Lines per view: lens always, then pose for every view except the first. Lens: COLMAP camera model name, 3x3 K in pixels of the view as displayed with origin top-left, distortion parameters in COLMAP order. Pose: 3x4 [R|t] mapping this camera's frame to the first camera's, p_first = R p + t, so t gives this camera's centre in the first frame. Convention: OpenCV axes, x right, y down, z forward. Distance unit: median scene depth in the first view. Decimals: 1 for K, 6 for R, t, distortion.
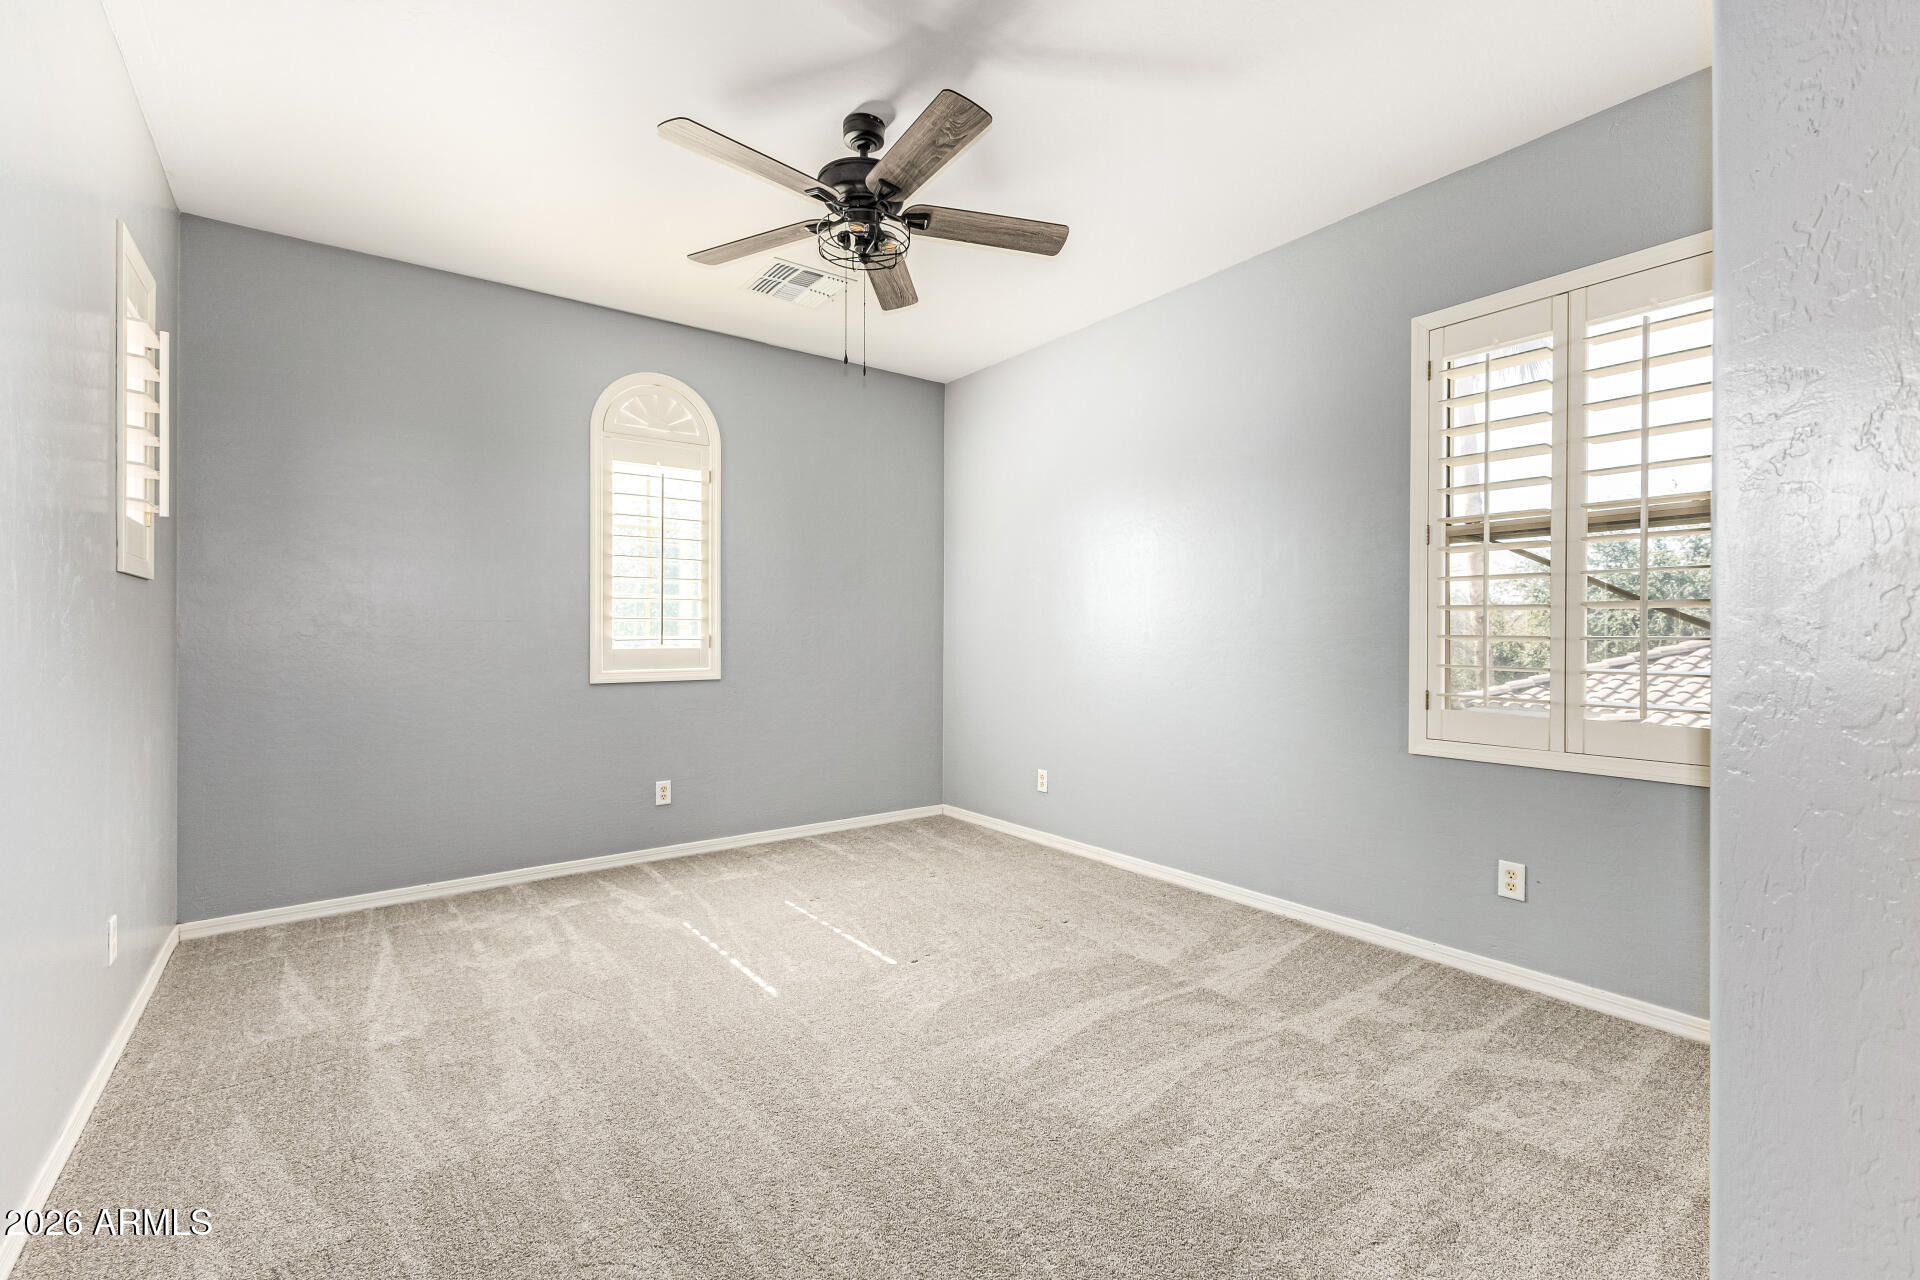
lens RADIAL K [[832.1, 0, 976.0], [0, 832.1, 636.4], [0, 0, 1]] dist [0.003272, -0.000134]
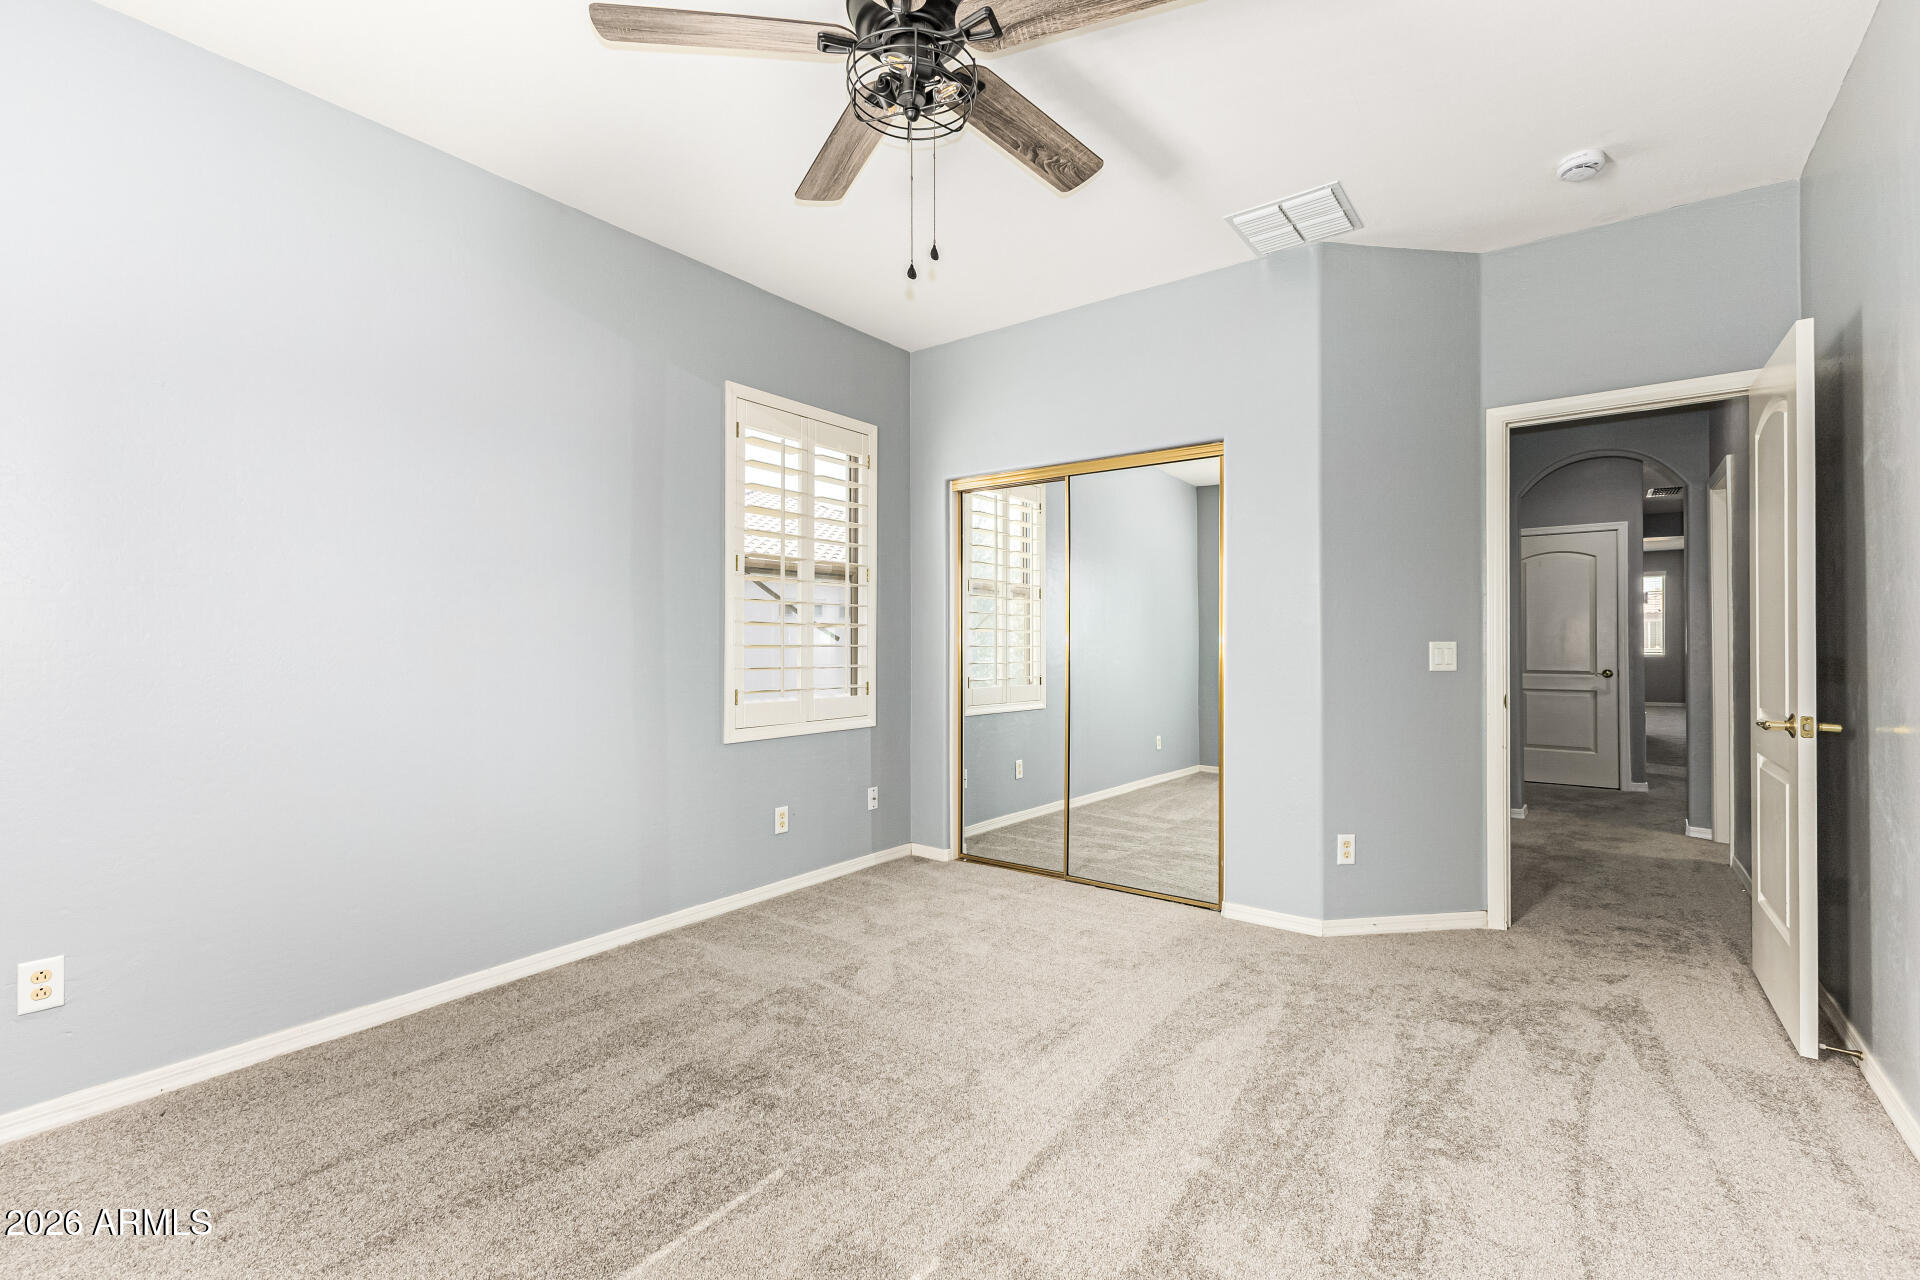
lens RADIAL K [[832.1, 0, 975.3], [0, 832.1, 636.3], [0, 0, 1]] dist [0.003272, -0.000134]
pose [[-0.286008, 0.011804, 0.958155, -0.794856], [0.006143, 0.999926, -0.010485, 0.002378], [-0.958208, 0.002887, -0.286059, 1.098295]]
